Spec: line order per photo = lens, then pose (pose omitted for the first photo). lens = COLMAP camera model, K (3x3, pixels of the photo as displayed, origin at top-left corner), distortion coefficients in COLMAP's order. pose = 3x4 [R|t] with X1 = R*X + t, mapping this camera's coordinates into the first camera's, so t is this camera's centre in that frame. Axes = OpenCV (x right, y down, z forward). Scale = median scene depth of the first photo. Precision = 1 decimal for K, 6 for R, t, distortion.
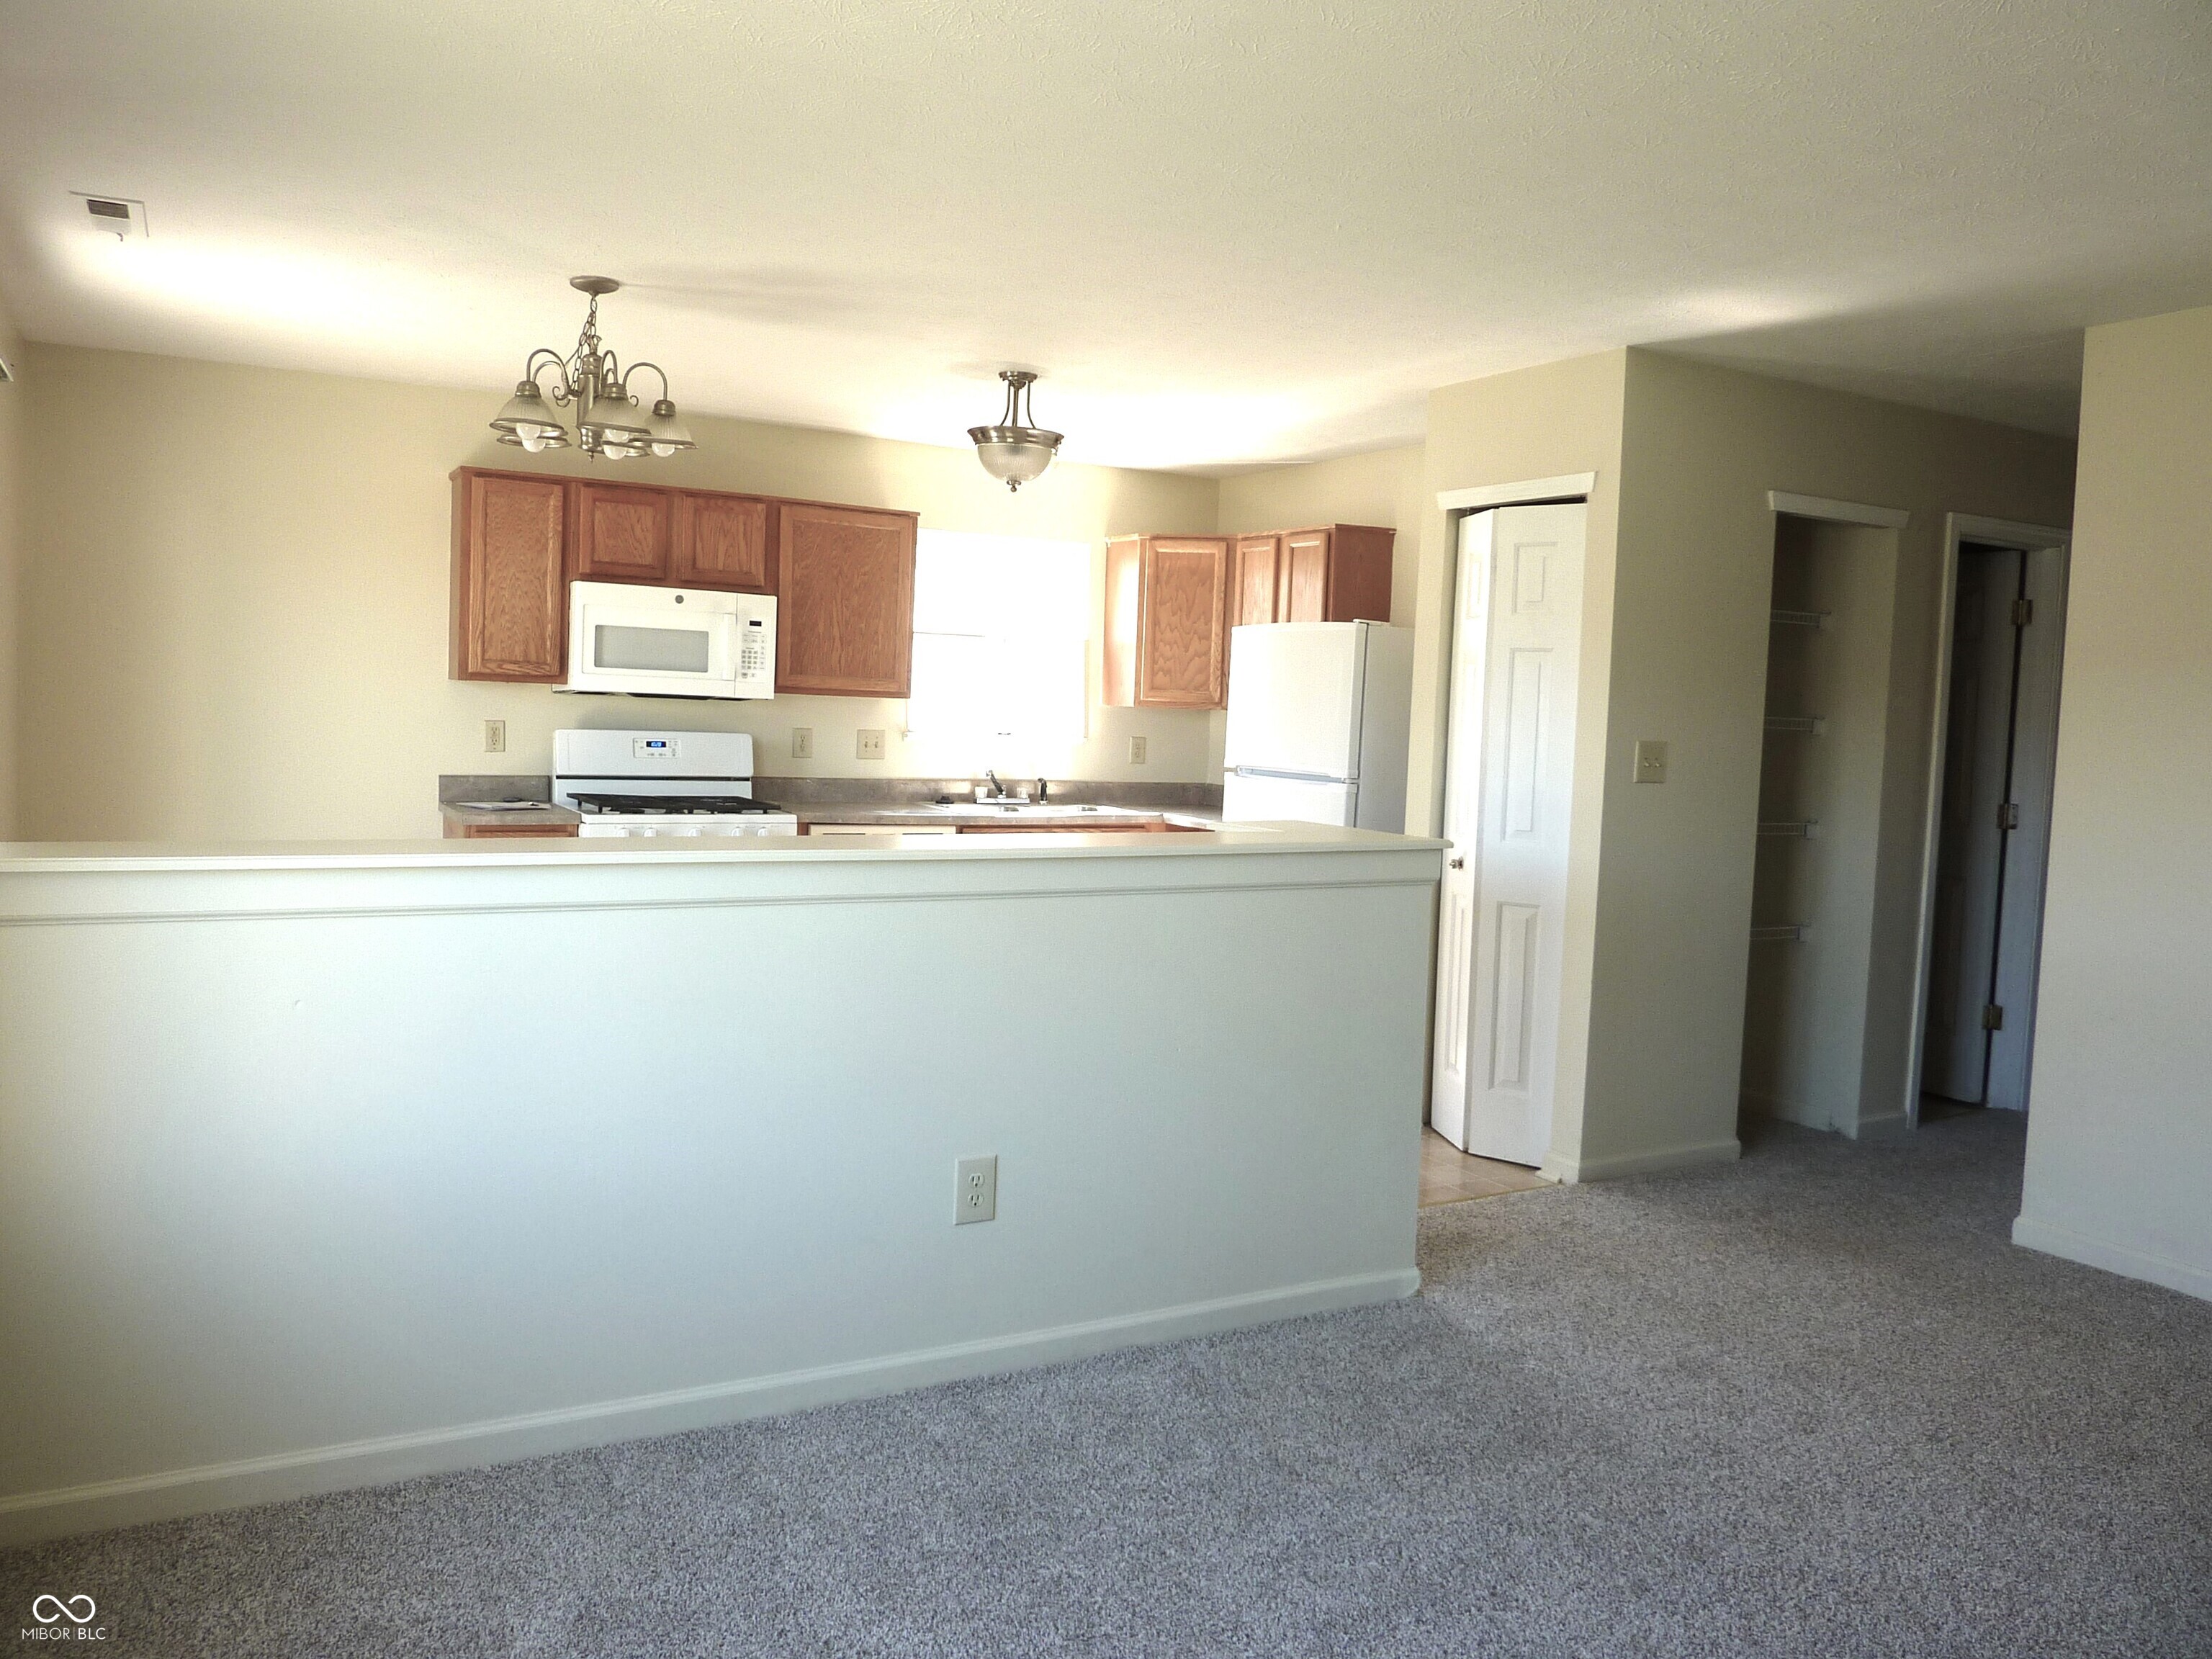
lens RADIAL K [[1618.0, 0, 1151.6], [0, 1618.0, 828.4], [0, 0, 1]] dist [-0.006797, -0.003586]
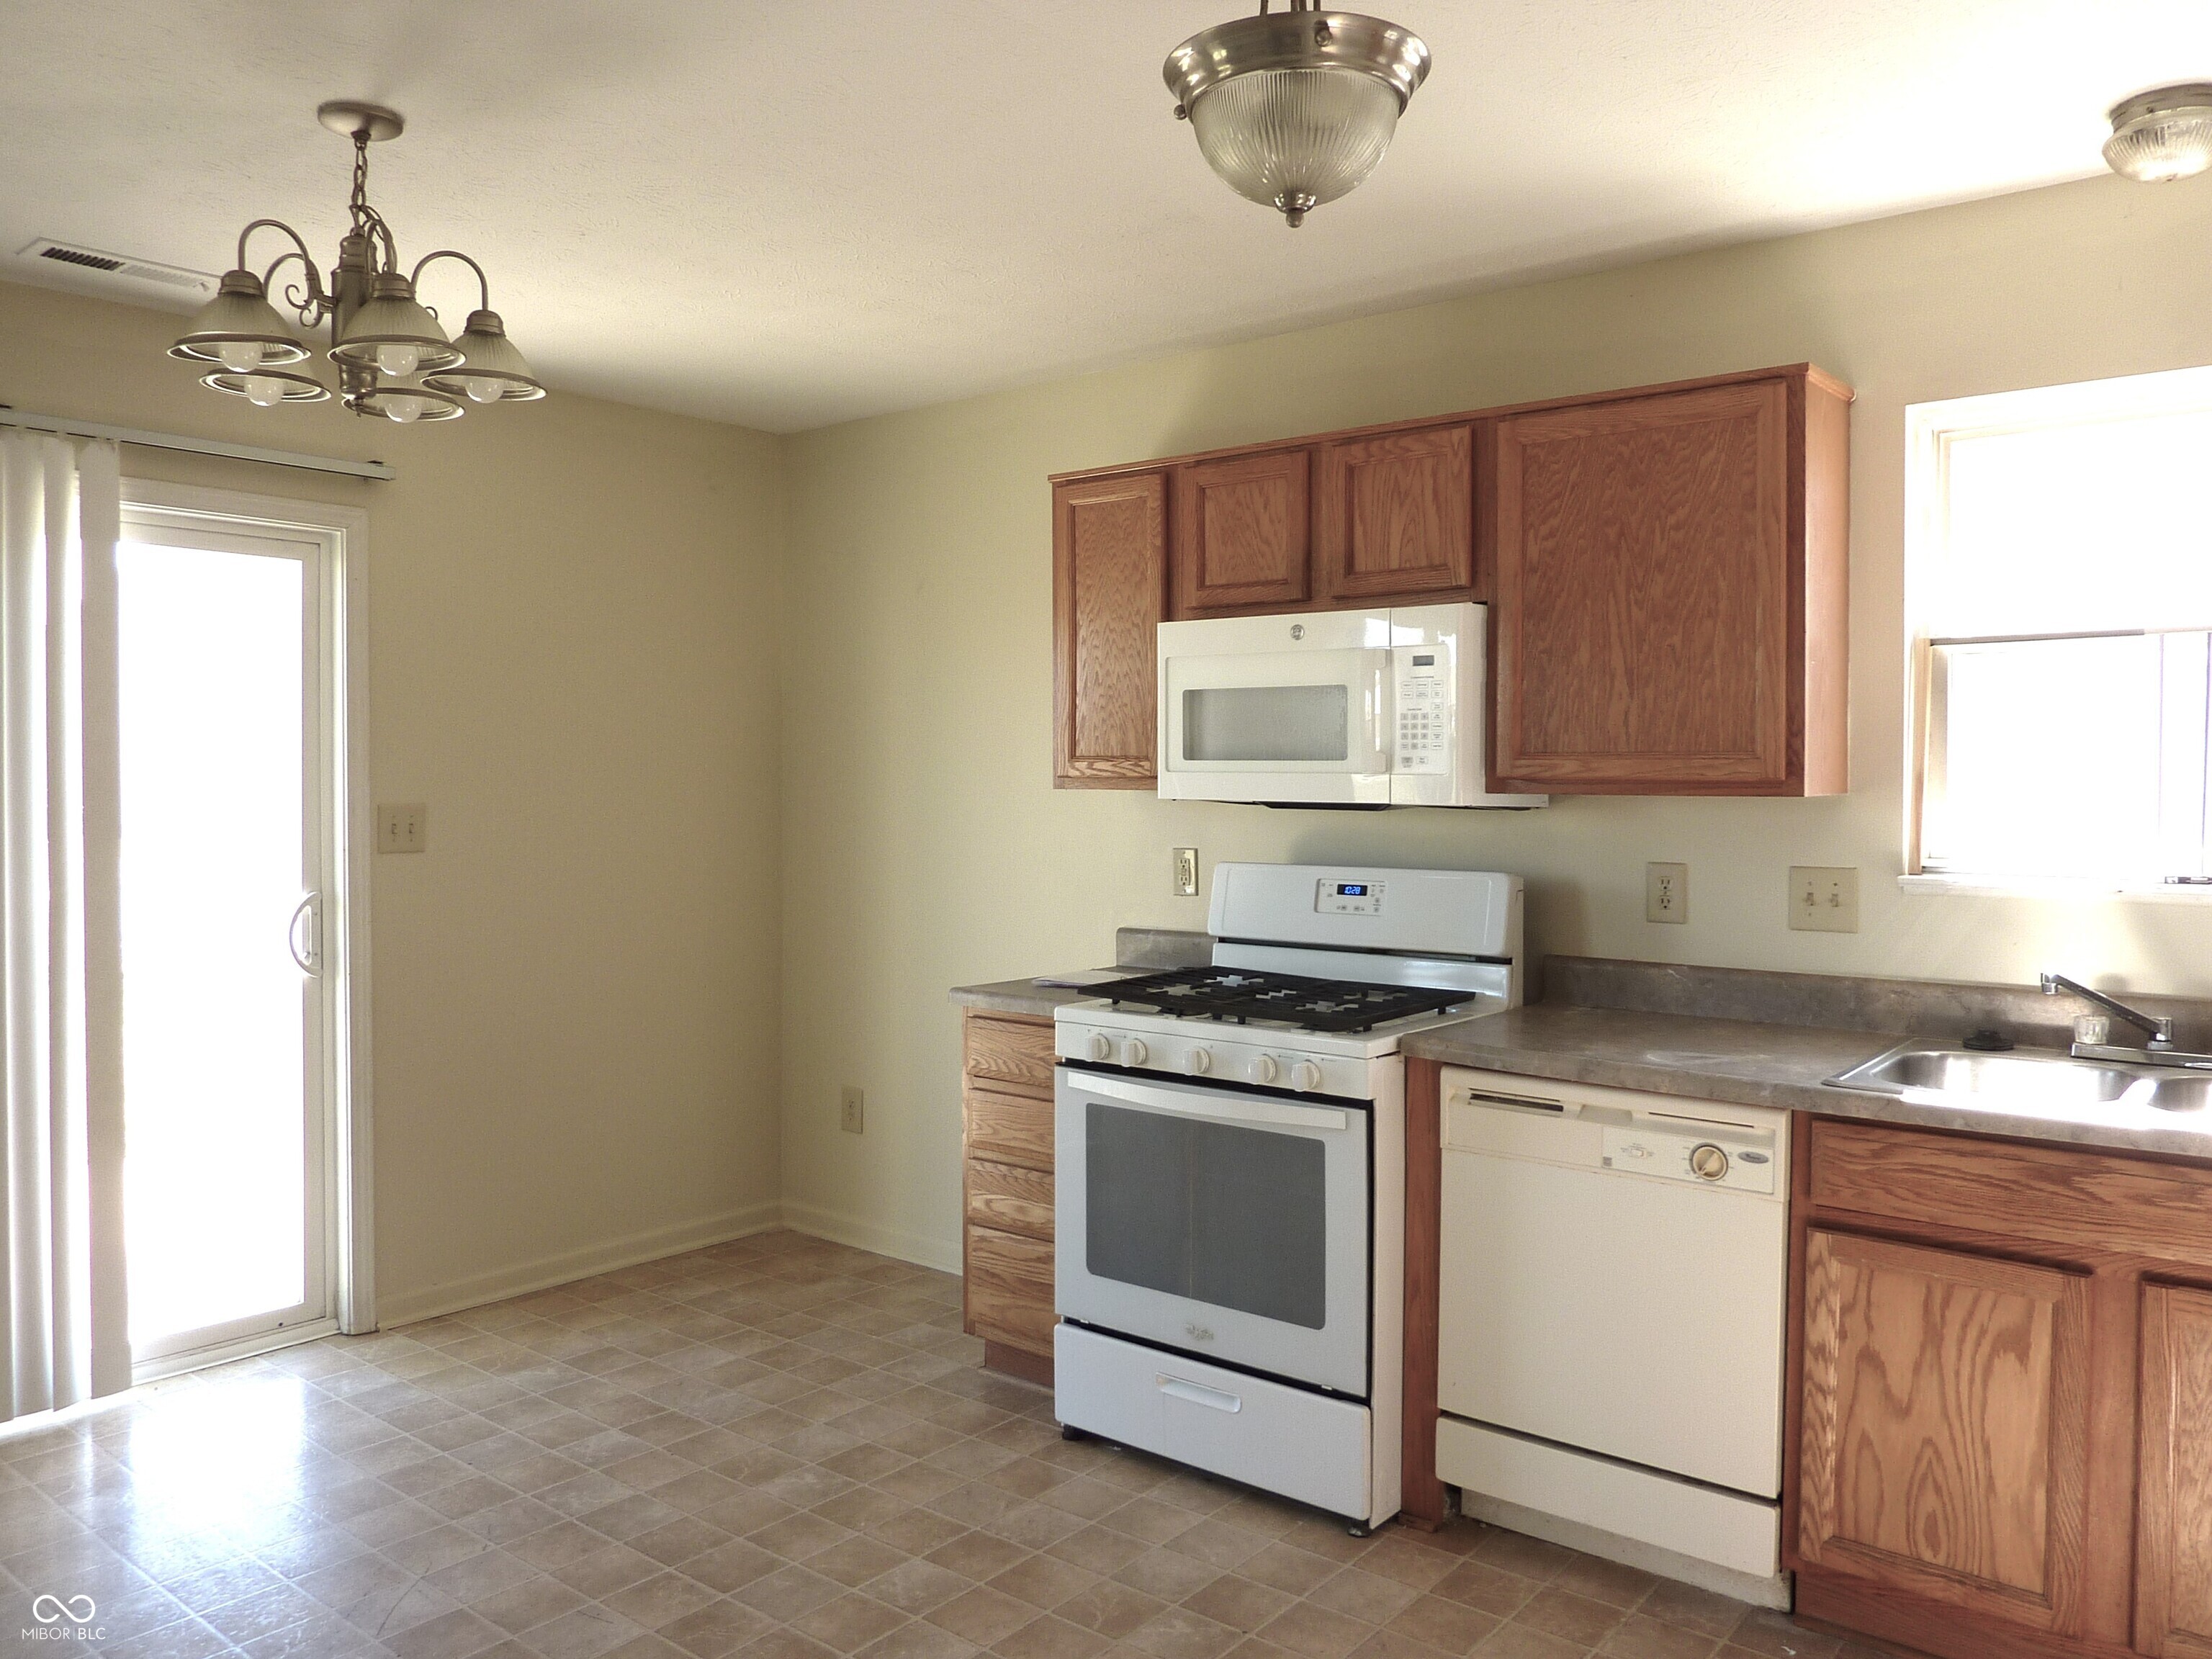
lens RADIAL K [[1637.5, 0, 1099.8], [0, 1637.5, 805.7], [0, 0, 1]] dist [-0.014578, -0.016382]
pose [[0.359733, -0.026676, -0.932674, 0.204123], [-0.058997, 0.996941, -0.051269, -0.048114], [0.931188, 0.073469, 0.357059, 0.728845]]
